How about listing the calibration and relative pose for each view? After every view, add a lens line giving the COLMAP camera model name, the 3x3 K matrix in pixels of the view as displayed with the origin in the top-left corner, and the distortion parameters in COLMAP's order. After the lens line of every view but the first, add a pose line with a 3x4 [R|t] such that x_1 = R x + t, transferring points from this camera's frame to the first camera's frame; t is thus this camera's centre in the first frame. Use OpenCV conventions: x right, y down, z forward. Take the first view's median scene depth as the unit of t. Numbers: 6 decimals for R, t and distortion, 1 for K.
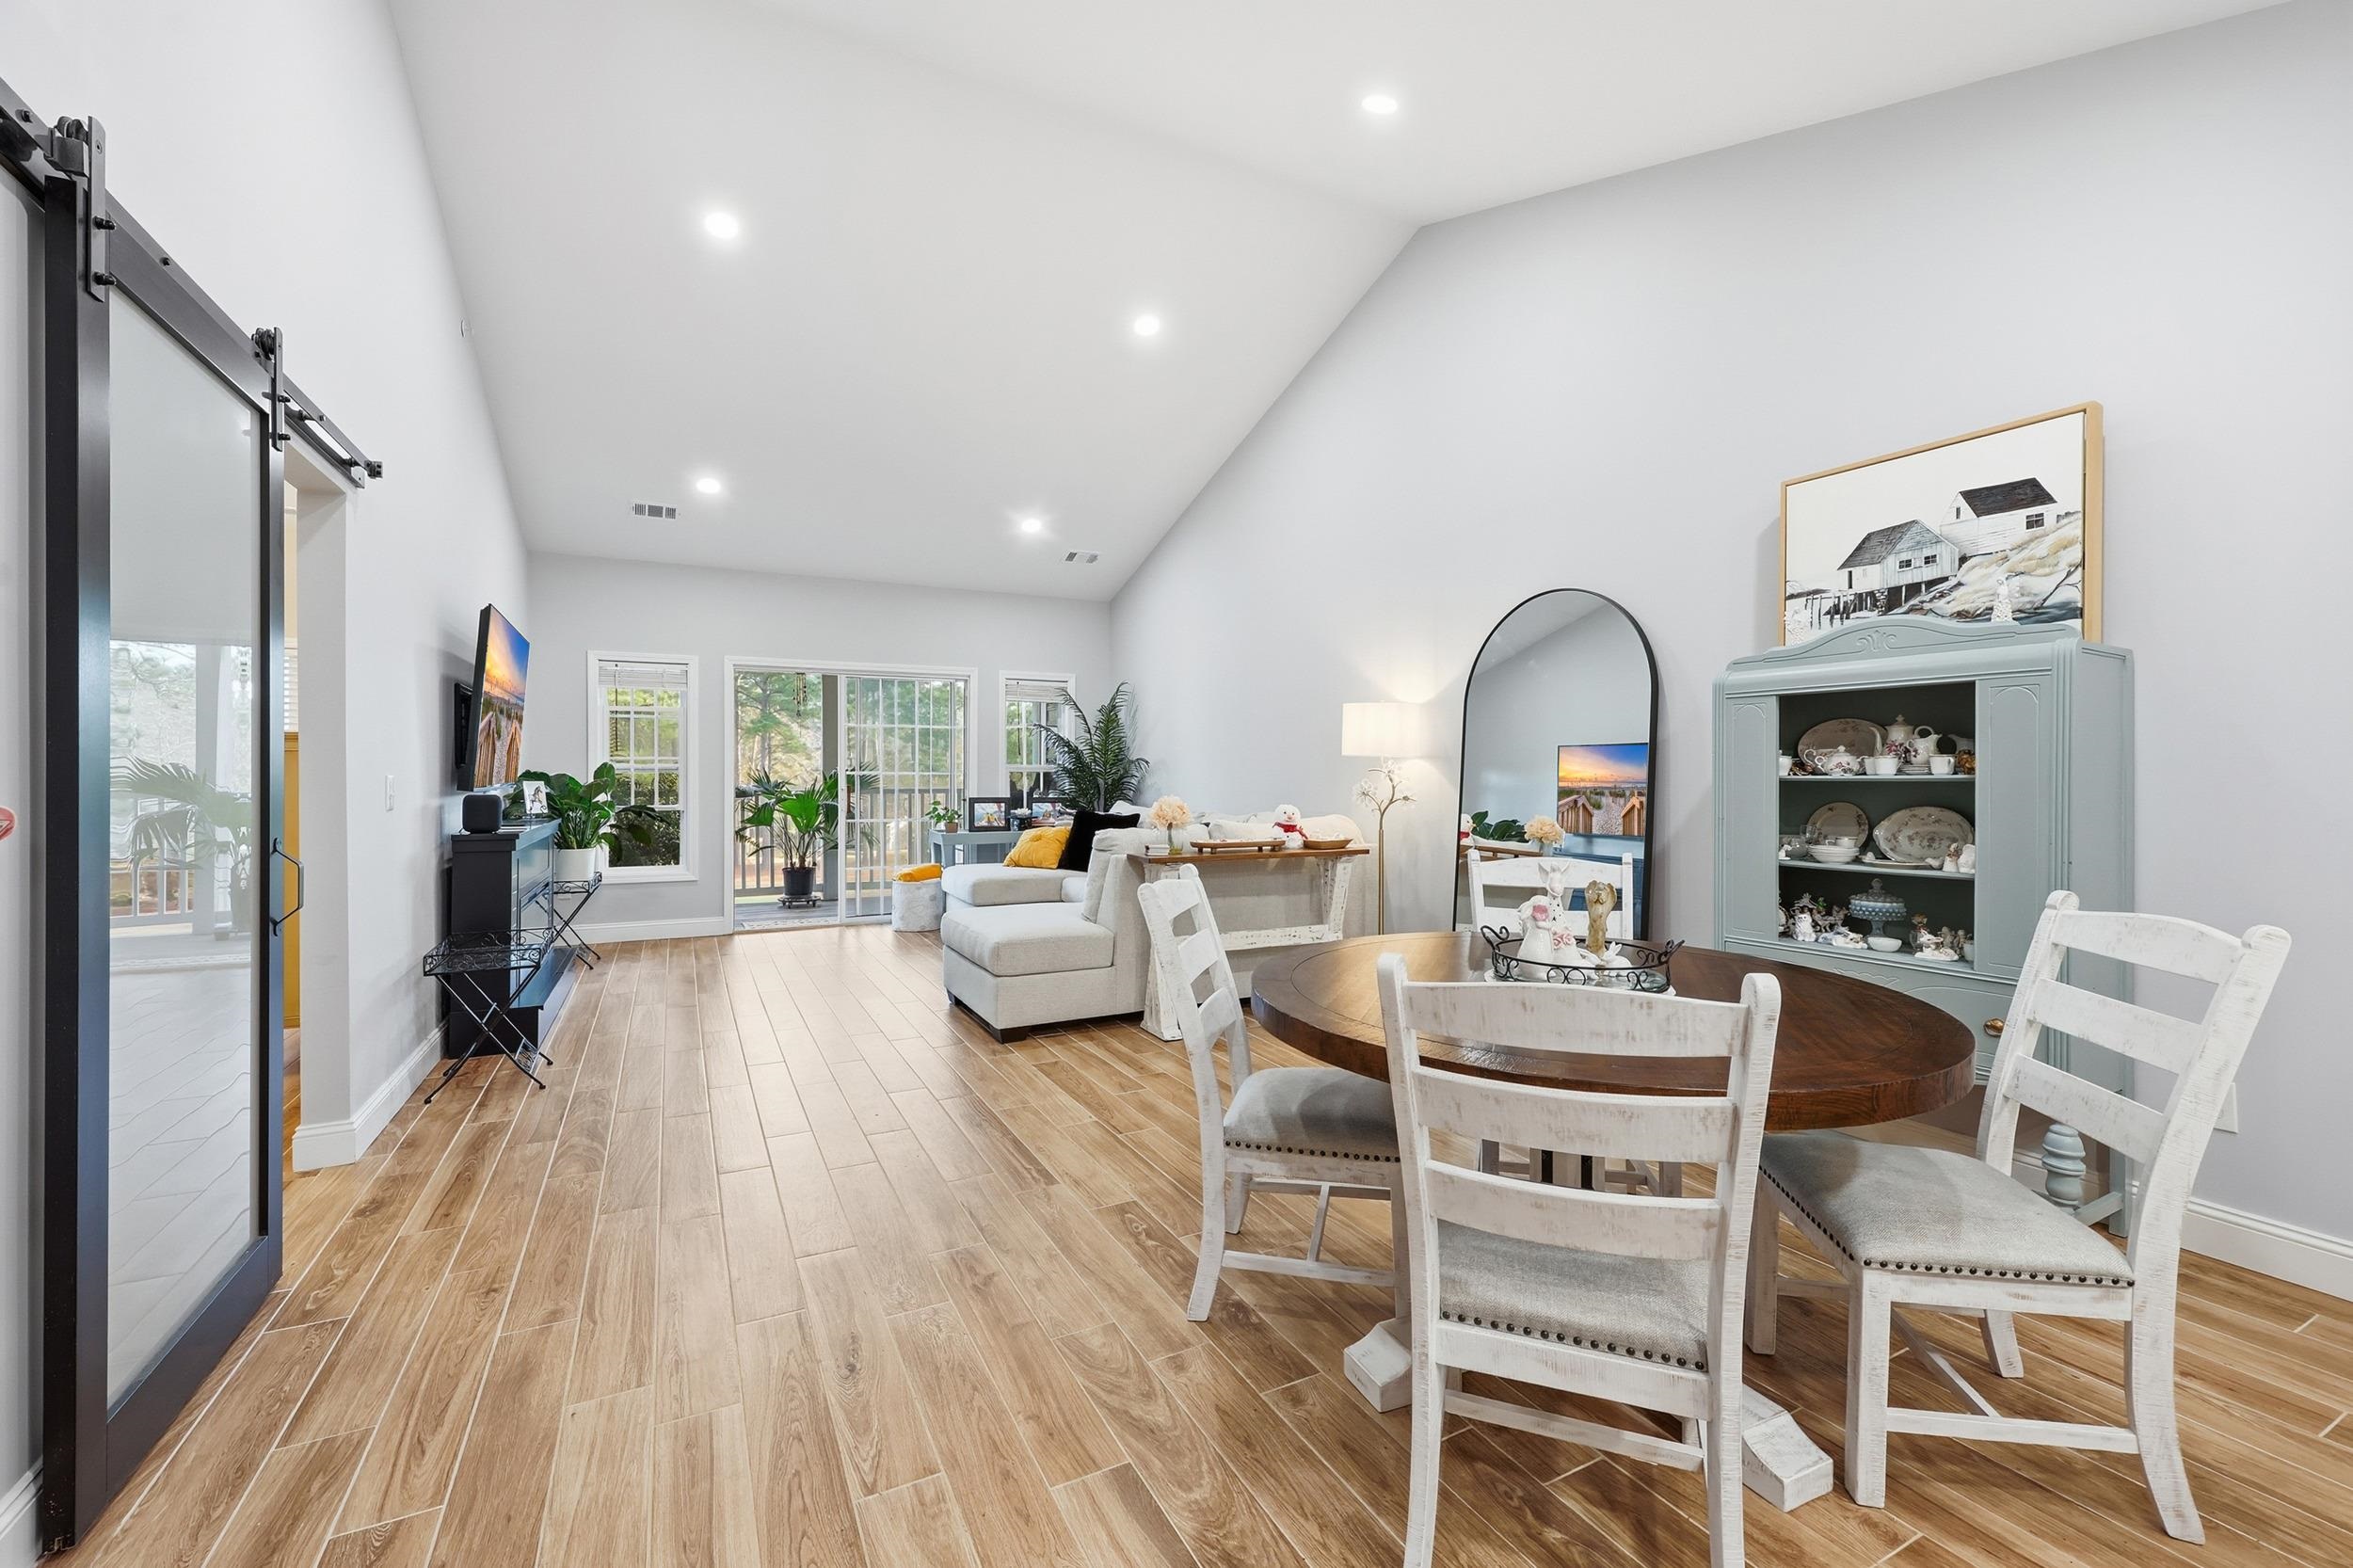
lens RADIAL K [[958.2, 0, 1173.9], [0, 958.2, 777.2], [0, 0, 1]] dist [-0.001234, -0.000072]
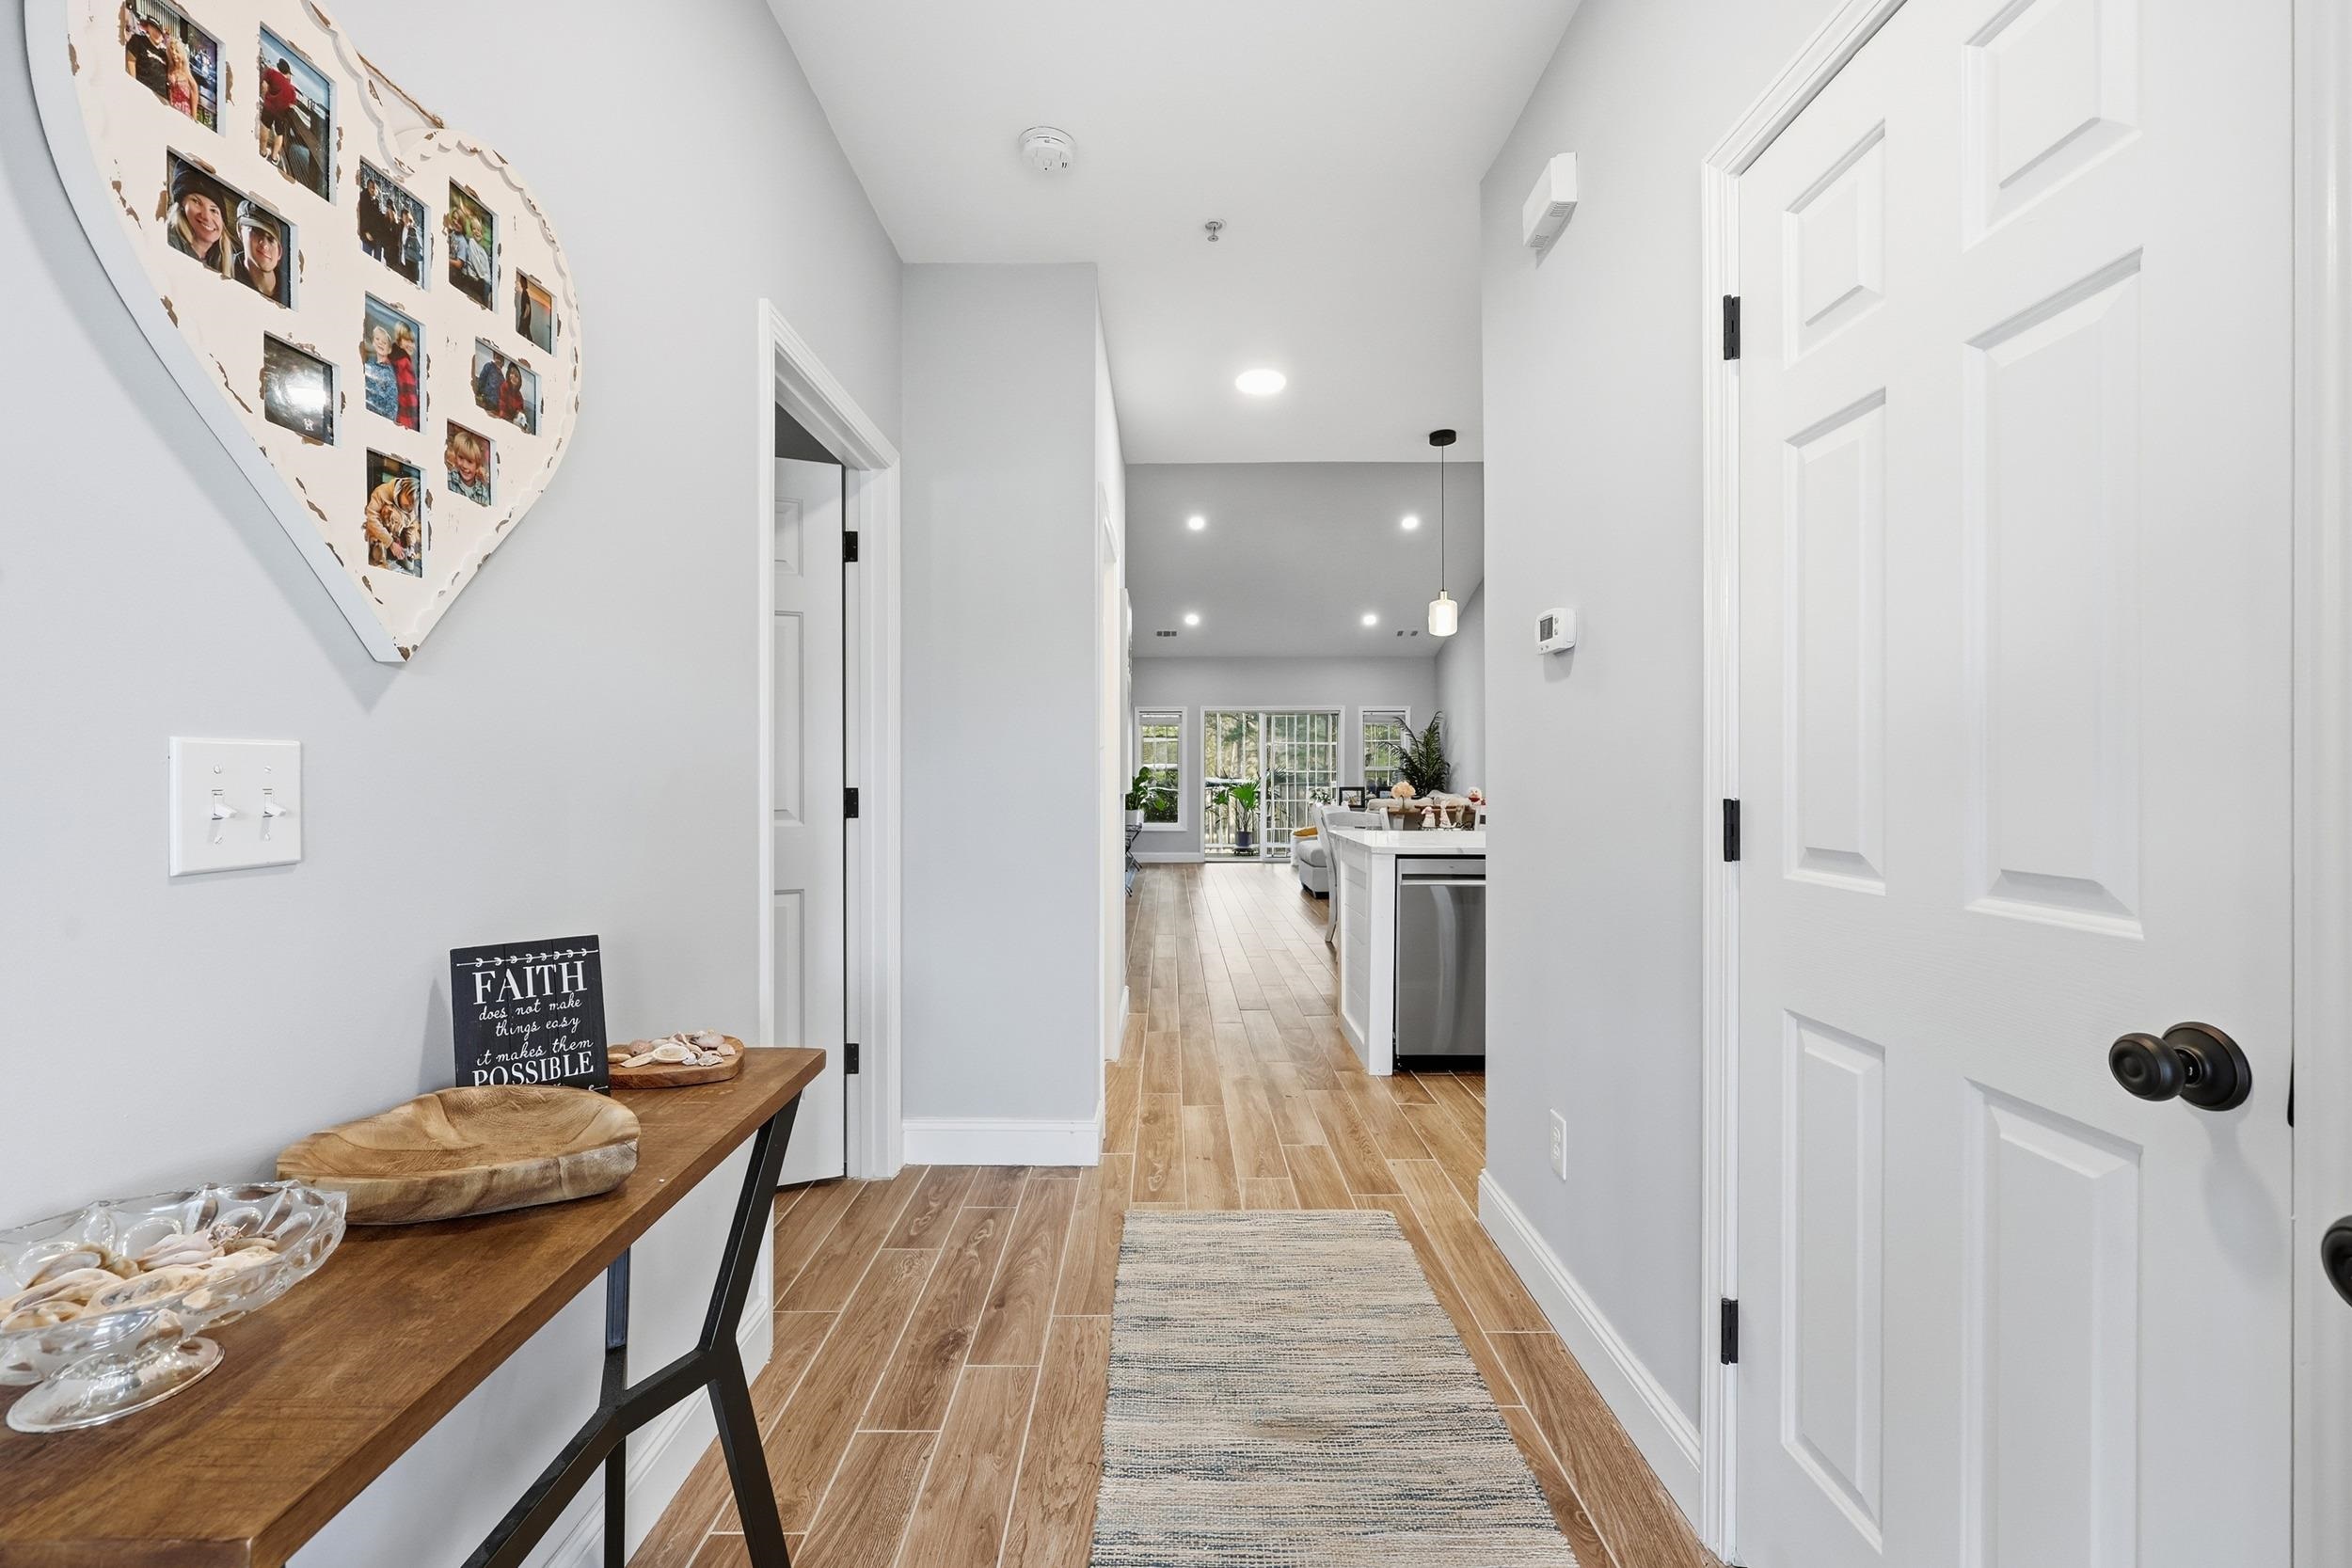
lens RADIAL K [[957.7, 0, 1179.6], [0, 957.7, 777.9], [0, 0, 1]] dist [-0.001234, -0.000072]
pose [[0.886818, -0.003638, -0.462105, 0.295069], [0.000129, 0.999971, -0.007624, 0.017930], [0.462119, 0.006701, 0.886793, -0.552817]]
